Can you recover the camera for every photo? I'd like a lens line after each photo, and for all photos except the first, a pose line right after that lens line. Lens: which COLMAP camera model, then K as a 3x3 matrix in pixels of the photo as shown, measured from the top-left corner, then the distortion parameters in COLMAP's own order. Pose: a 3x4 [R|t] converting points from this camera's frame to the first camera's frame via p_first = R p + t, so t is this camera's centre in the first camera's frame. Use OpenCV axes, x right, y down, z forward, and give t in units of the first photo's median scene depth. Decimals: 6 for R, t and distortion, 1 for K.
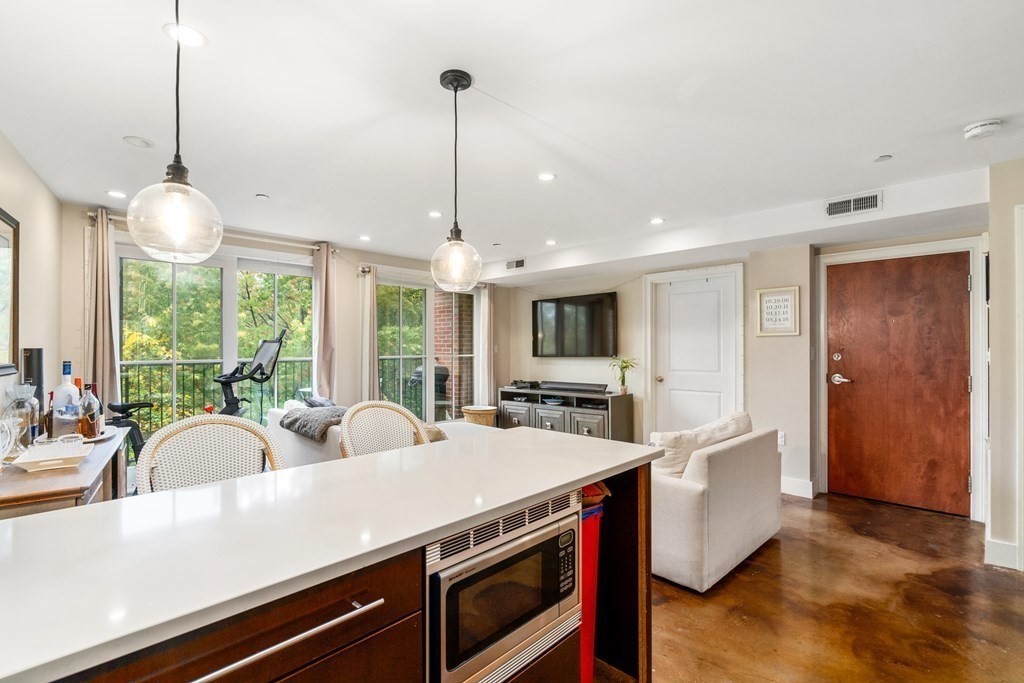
lens RADIAL K [[477.0, 0, 512.0], [0, 477.0, 341.5], [0, 0, 1]] dist [-0.006902, 0.000220]
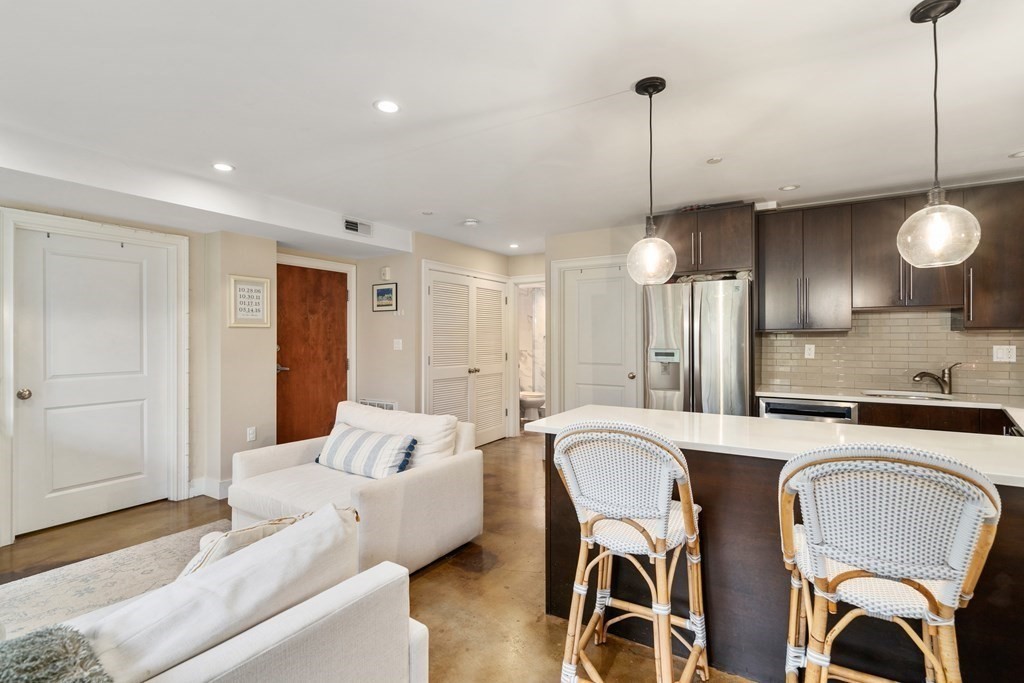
lens RADIAL K [[480.2, 0, 511.7], [0, 480.2, 339.4], [0, 0, 1]] dist [0.001145, -0.000331]
pose [[-0.228395, -0.001268, 0.973568, -0.514659], [-0.011294, 0.999935, -0.001347, 0.008022], [-0.973503, -0.011304, -0.228394, 0.730575]]
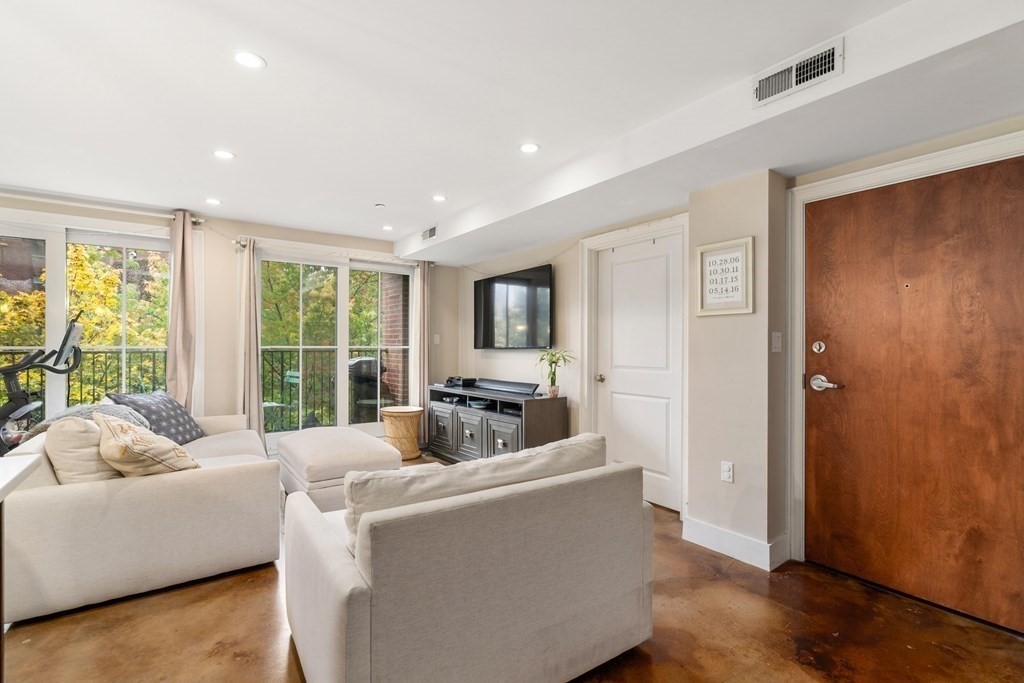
lens RADIAL K [[480.2, 0, 511.7], [0, 480.2, 339.4], [0, 0, 1]] dist [0.001145, -0.000331]
pose [[0.985756, 0.002514, -0.168161, 0.392510], [-0.001896, 0.999991, 0.003834, 0.020251], [0.168169, -0.003461, 0.985752, 0.307654]]
